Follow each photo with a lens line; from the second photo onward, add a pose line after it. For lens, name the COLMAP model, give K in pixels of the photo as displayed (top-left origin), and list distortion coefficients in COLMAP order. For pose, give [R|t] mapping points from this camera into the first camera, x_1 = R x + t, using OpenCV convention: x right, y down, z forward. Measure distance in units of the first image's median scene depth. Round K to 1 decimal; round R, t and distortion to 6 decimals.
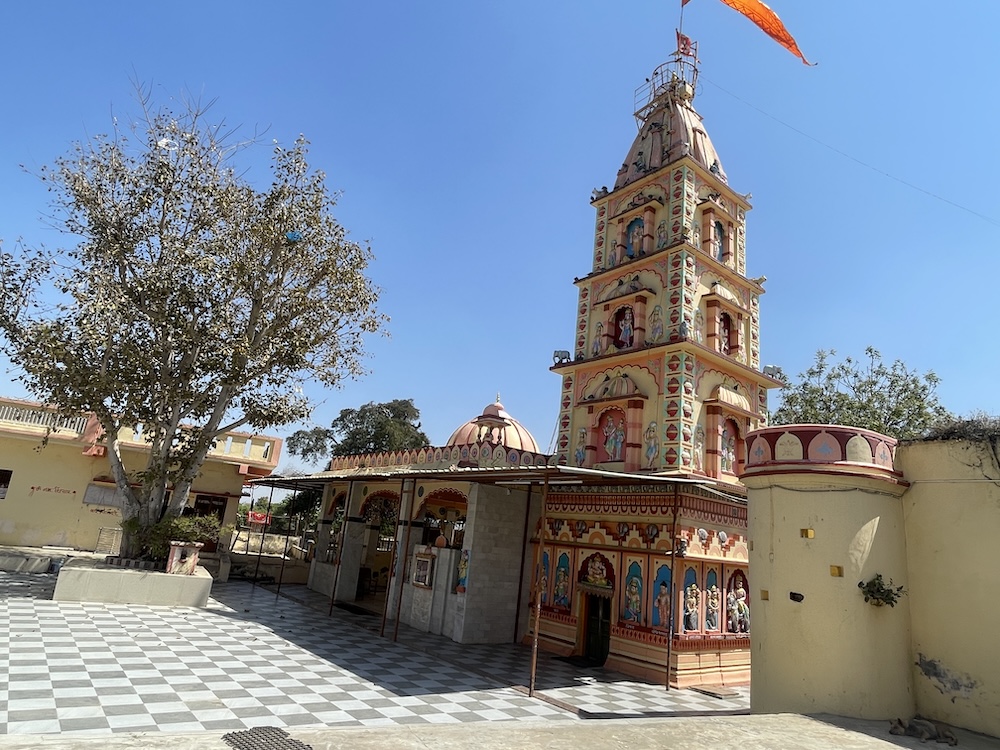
lens RADIAL K [[612.6, 0, 500.0], [0, 612.6, 375.0], [0, 0, 1]] dist [-0.000227, -0.003040]
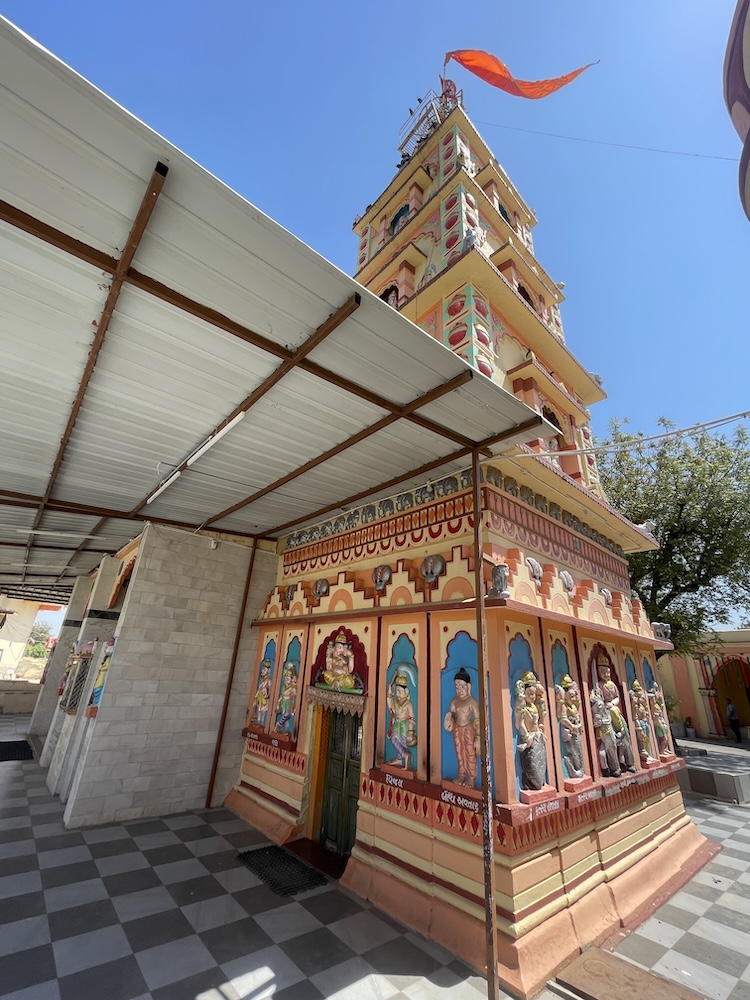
lens RADIAL K [[401.8, 0, 371.3], [0, 401.8, 501.1], [0, 0, 1]] dist [-0.000909, -0.000003]
pose [[0.998112, -0.028616, 0.054338, 0.179509], [0.035553, 0.990702, -0.131321, 0.239066], [-0.050075, 0.133005, 0.989850, 0.662726]]
